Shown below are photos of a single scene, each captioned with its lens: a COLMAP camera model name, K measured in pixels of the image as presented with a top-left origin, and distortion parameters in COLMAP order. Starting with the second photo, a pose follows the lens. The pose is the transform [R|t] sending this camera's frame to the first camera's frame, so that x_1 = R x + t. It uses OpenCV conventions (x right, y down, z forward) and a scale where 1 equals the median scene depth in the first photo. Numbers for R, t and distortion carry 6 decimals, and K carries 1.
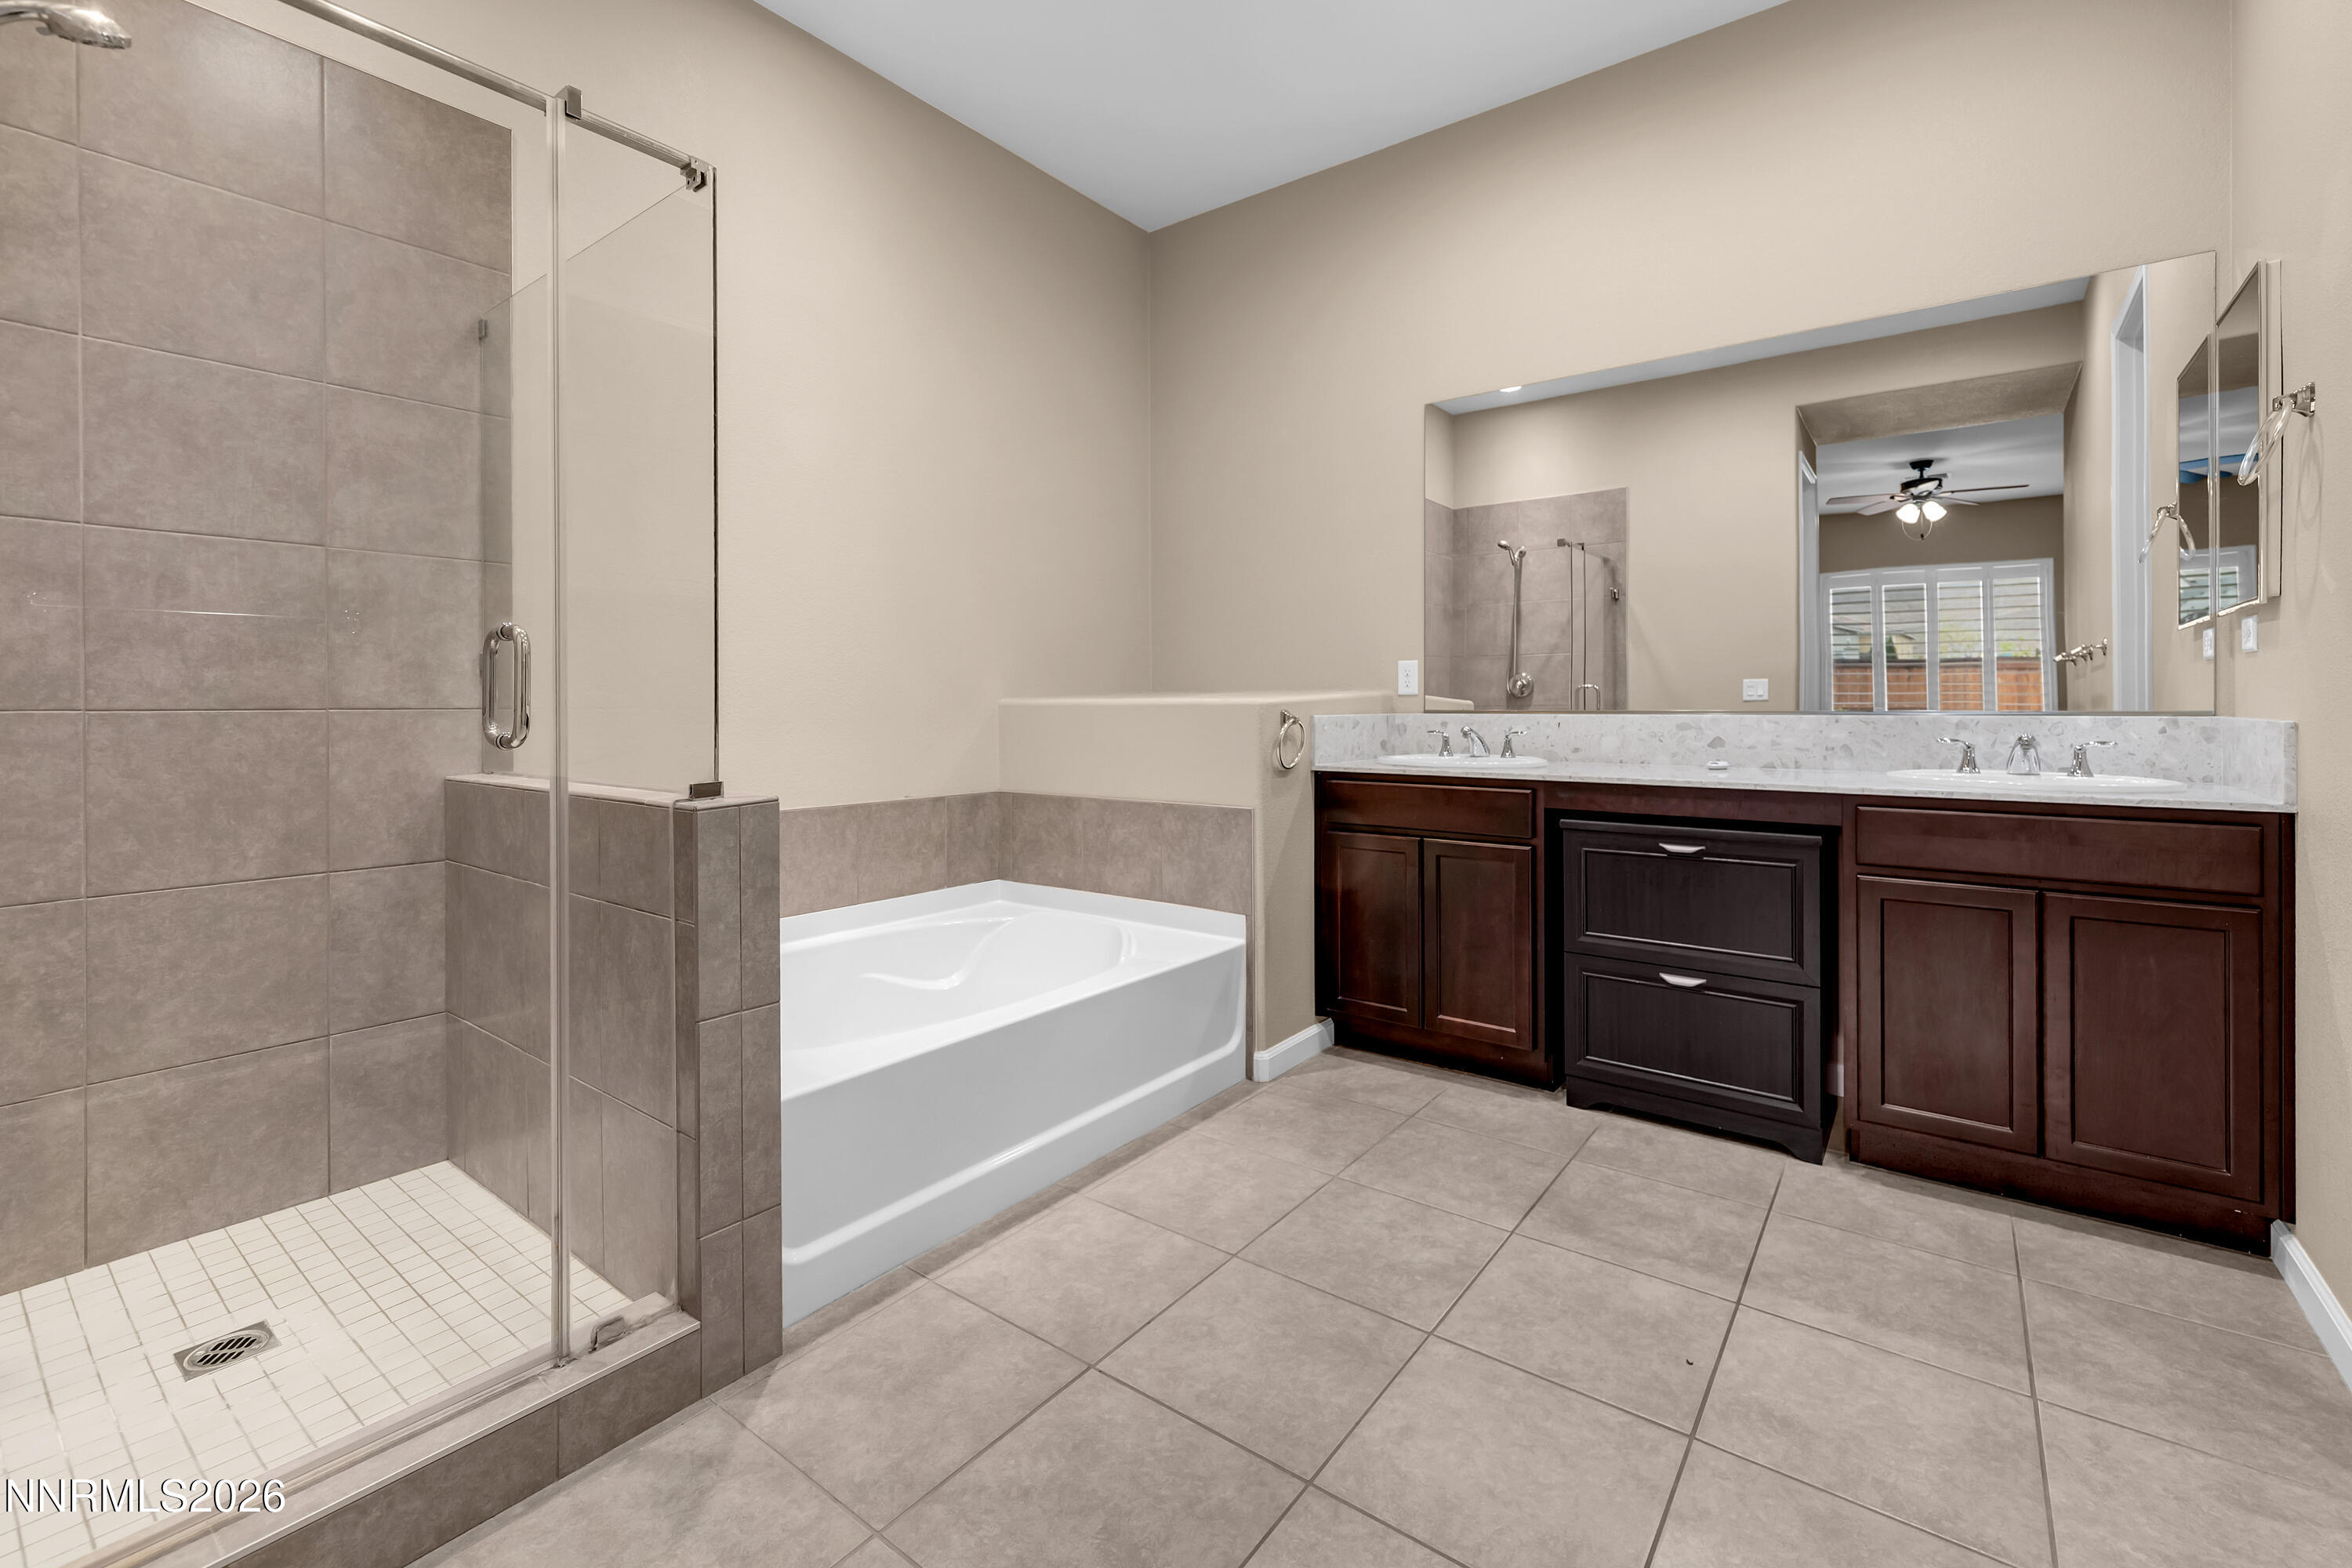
lens RADIAL K [[1012.9, 0, 1179.1], [0, 1012.9, 723.8], [0, 0, 1]] dist [0.002610, -0.000624]
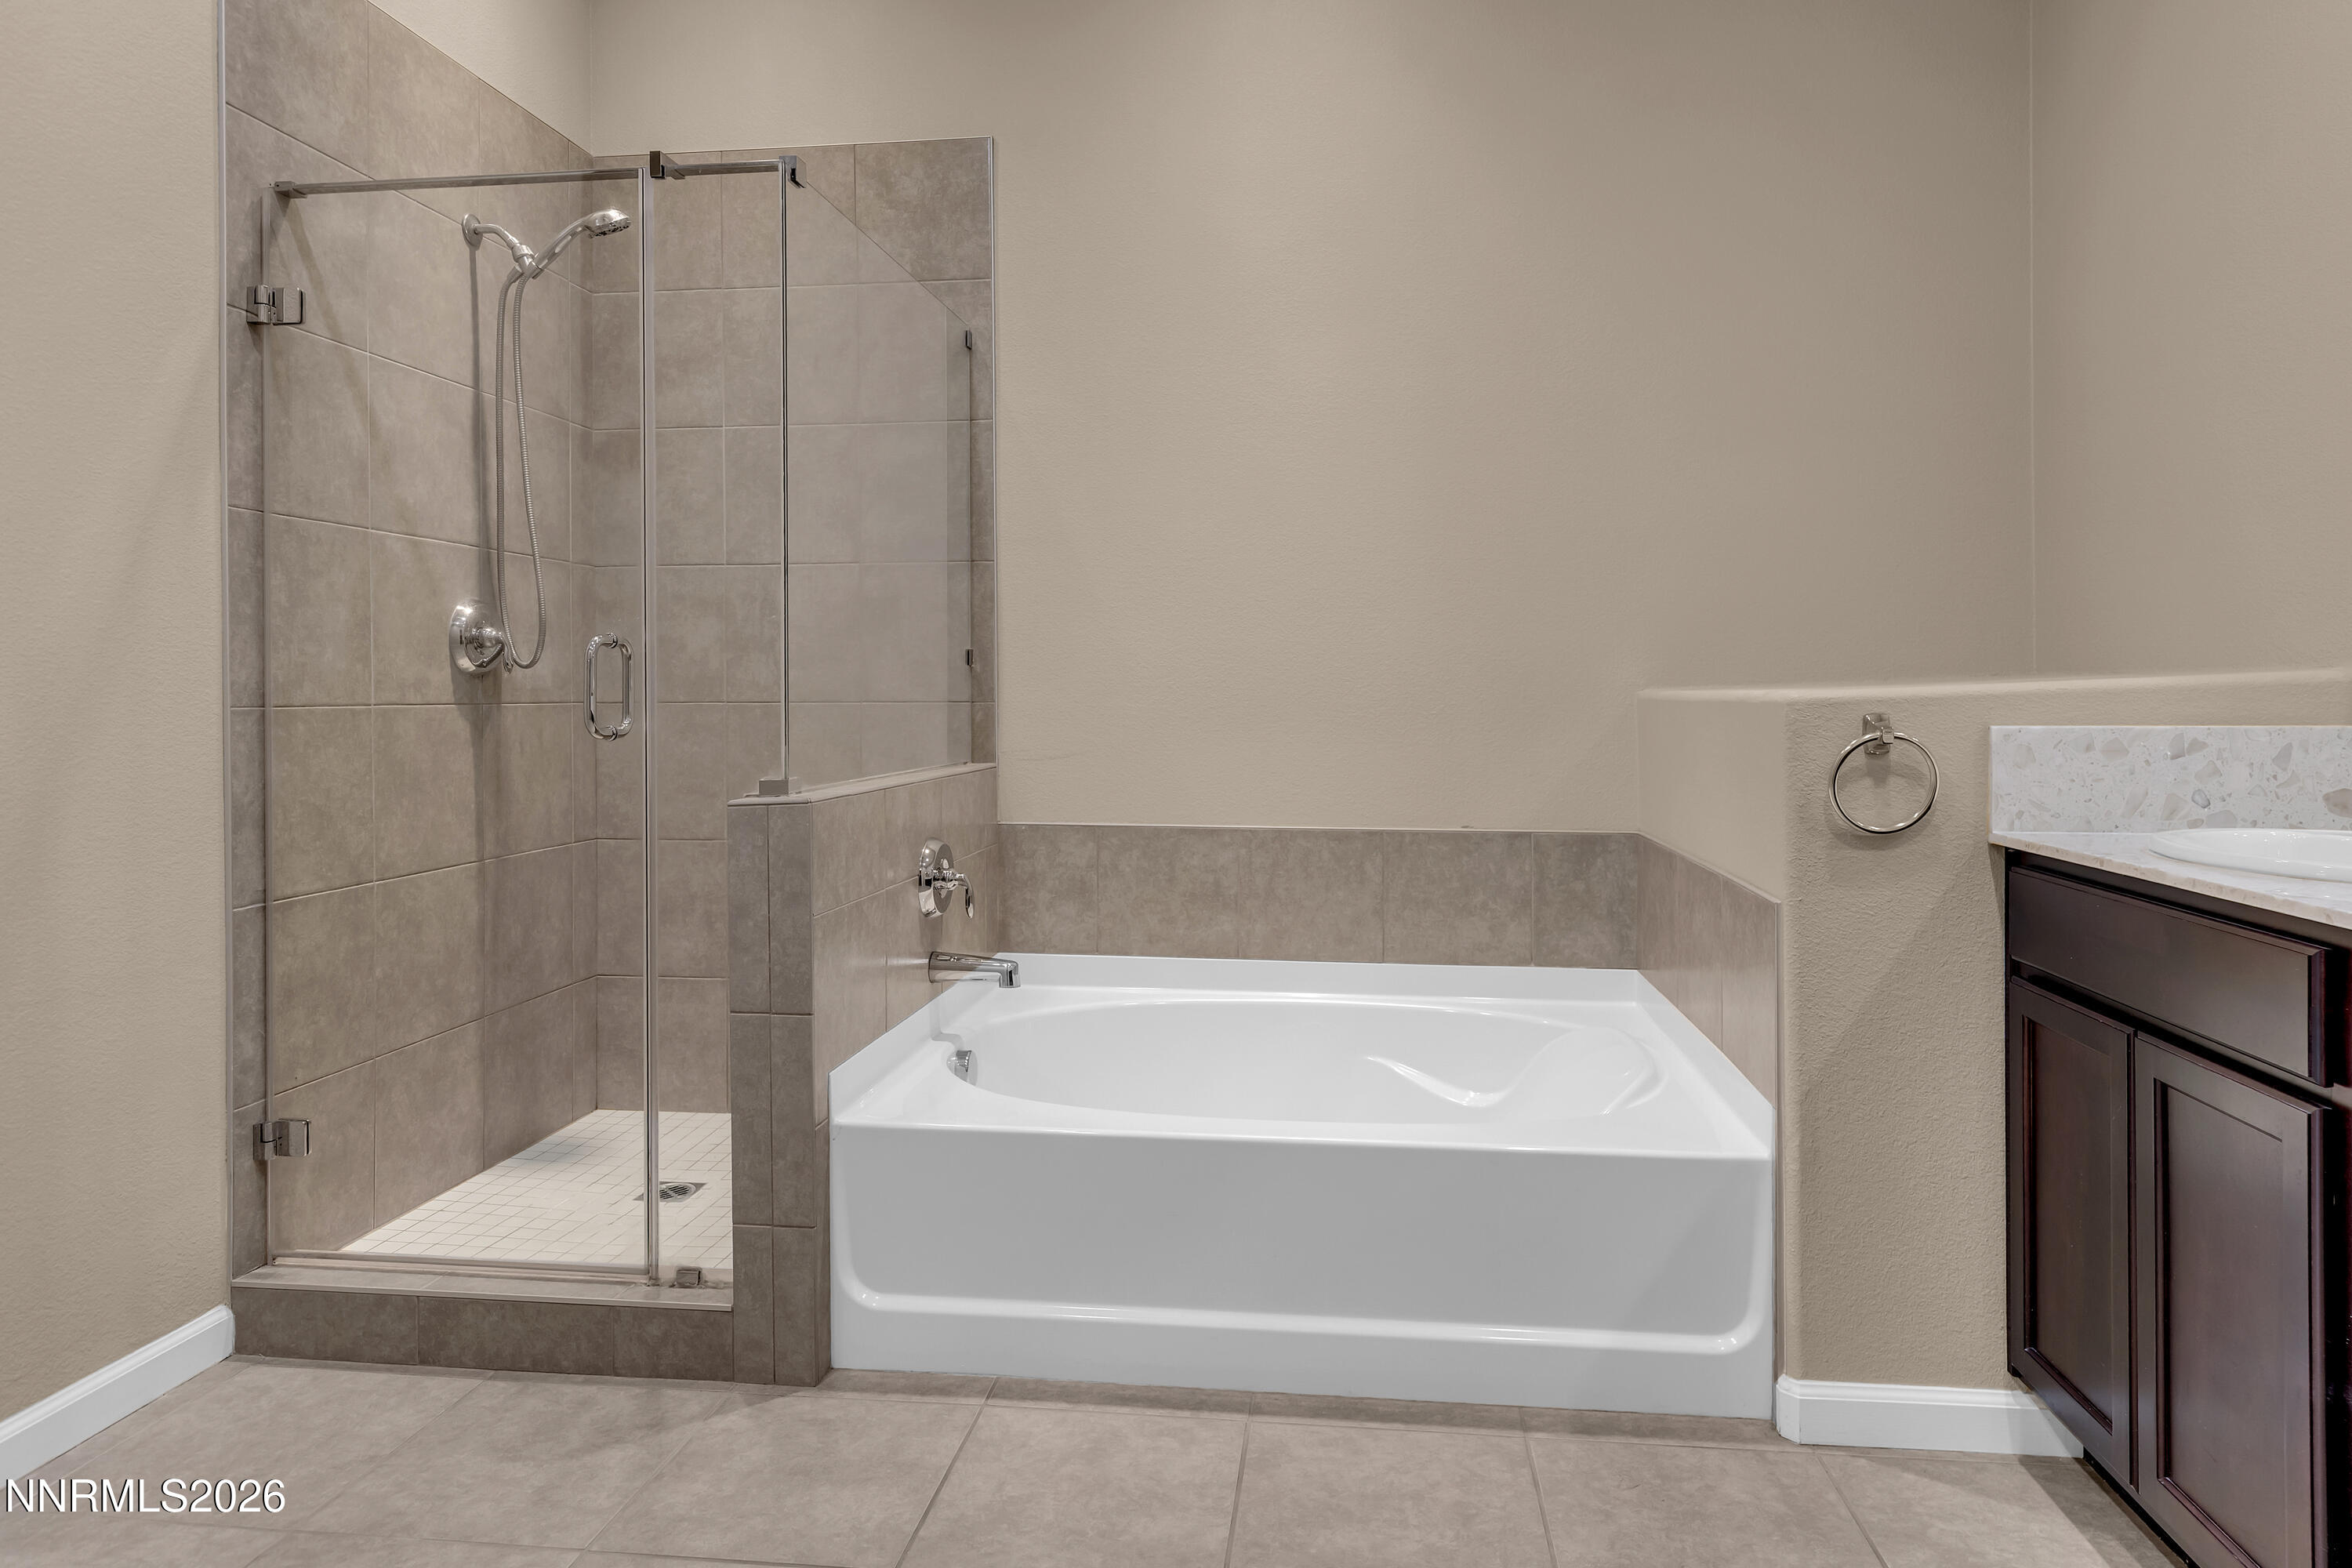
lens RADIAL K [[1373.6, 0, 1181.7], [0, 1373.6, 720.0], [0, 0, 1]] dist [0.003973, 0.000249]
pose [[0.504490, 0.018263, -0.863224, 0.733436], [-0.015308, 0.999808, 0.012207, -0.019234], [0.863282, 0.007056, 0.504673, 0.534597]]
